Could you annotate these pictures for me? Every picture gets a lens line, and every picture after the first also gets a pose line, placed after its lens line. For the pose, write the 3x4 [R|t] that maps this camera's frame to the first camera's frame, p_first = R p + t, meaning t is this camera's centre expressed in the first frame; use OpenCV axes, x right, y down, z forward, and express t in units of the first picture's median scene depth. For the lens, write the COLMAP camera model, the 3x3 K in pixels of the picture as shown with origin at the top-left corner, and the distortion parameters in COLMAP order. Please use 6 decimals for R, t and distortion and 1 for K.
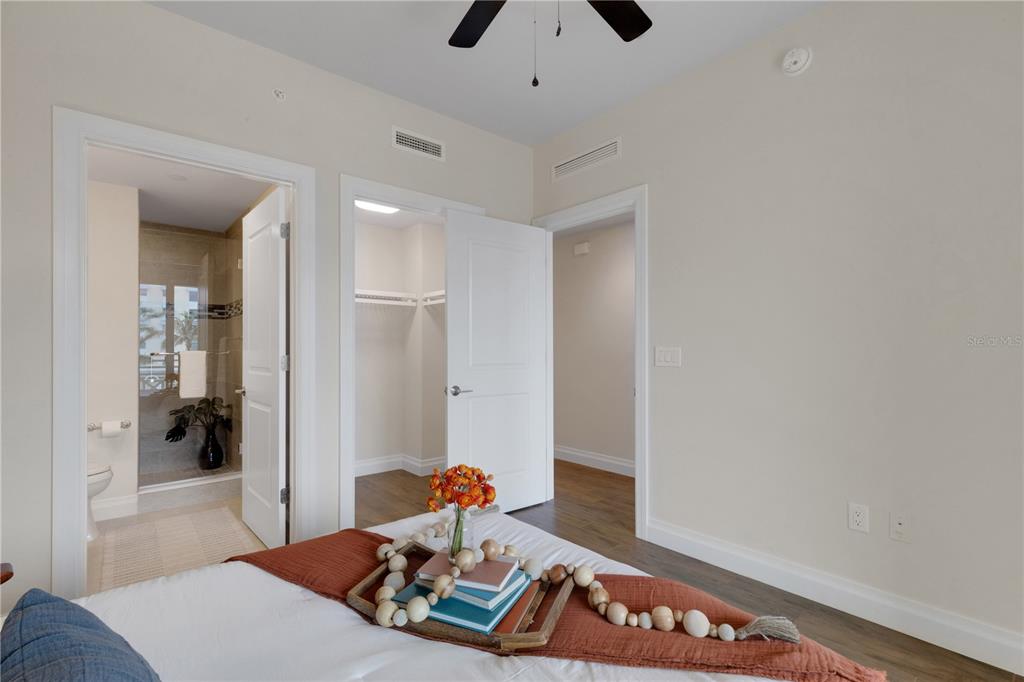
lens RADIAL K [[469.8, 0, 517.6], [0, 469.8, 345.0], [0, 0, 1]] dist [0.002691, -0.000067]
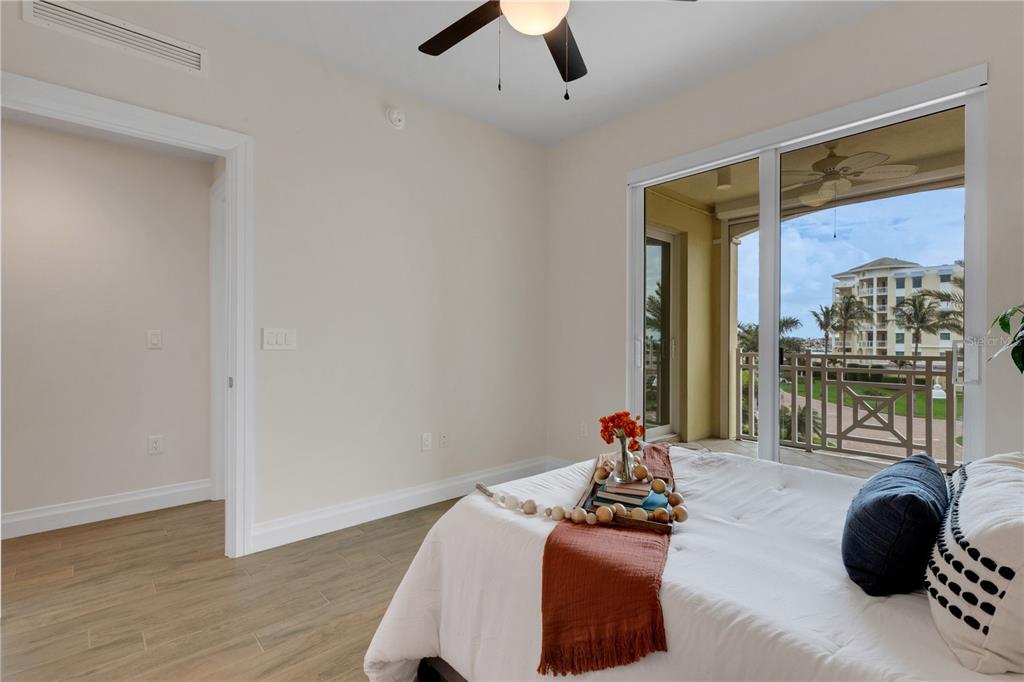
lens RADIAL K [[472.4, 0, 515.1], [0, 472.4, 341.3], [0, 0, 1]] dist [0.002898, 0.000670]
pose [[-0.034568, 0.000333, 0.999402, -0.611997], [-0.010649, 0.999943, -0.000701, 0.024500], [-0.999346, -0.010667, -0.034563, 0.558121]]
